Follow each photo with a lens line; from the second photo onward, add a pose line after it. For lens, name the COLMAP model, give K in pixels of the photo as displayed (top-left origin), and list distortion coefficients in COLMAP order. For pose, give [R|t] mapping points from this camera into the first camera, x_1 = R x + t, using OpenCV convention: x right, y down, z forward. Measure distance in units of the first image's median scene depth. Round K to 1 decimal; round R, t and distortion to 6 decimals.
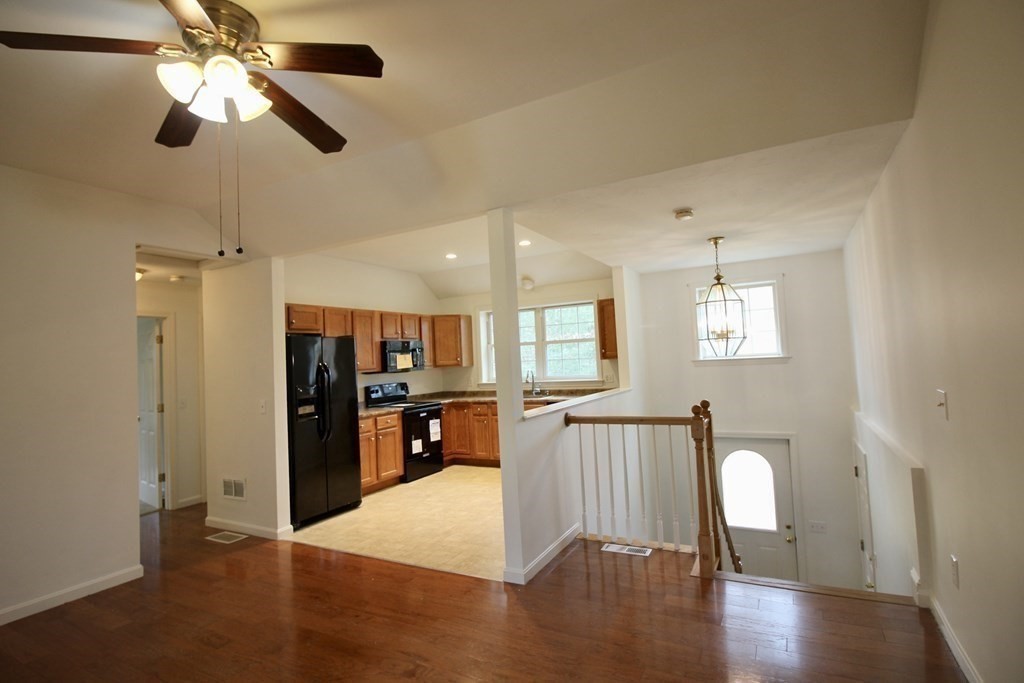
lens RADIAL K [[474.3, 0, 512.0], [0, 474.3, 341.5], [0, 0, 1]] dist [-0.002687, -0.000436]
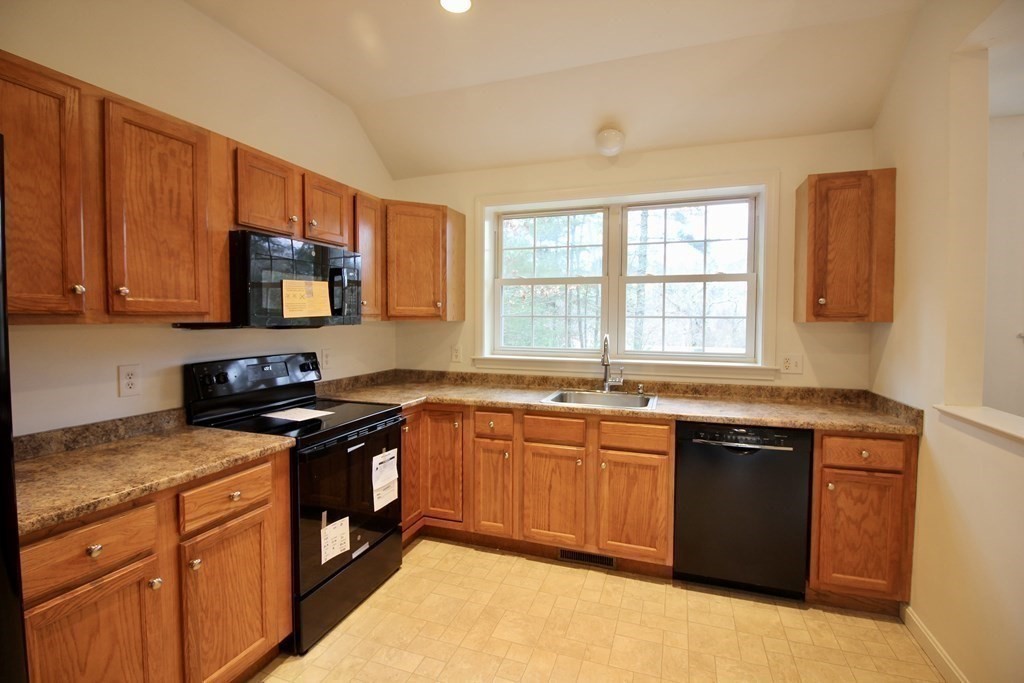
lens RADIAL K [[474.3, 0, 512.0], [0, 474.3, 341.5], [0, 0, 1]] dist [-0.002687, -0.000436]
pose [[0.988748, 0.046595, 0.142151, -0.113877], [-0.058823, 0.994806, 0.083068, 0.033190], [-0.137542, -0.090495, 0.986353, 0.578662]]
